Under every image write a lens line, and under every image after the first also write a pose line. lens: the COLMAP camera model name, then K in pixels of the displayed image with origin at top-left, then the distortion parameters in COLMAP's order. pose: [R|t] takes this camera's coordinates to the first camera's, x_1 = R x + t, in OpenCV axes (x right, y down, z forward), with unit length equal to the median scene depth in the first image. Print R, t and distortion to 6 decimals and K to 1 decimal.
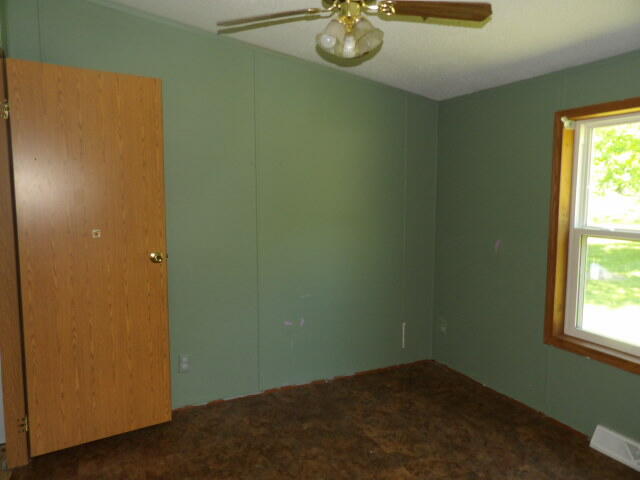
lens RADIAL K [[454.4, 0, 323.2], [0, 454.4, 240.9], [0, 0, 1]] dist [-0.023223, 0.027946]
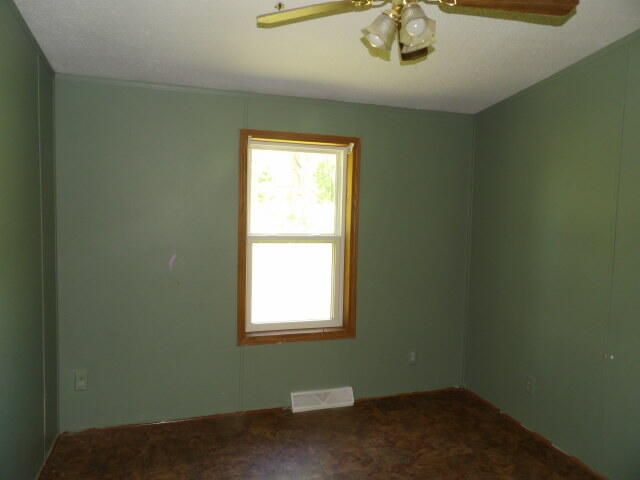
lens RADIAL K [[454.4, 0, 319.7], [0, 454.4, 238.2], [0, 0, 1]] dist [-0.023223, 0.027946]
pose [[0.134043, -0.076597, 0.988011, -0.547913], [0.070723, 0.995205, 0.067560, -0.088632], [-0.988449, 0.060820, 0.138818, 0.690060]]
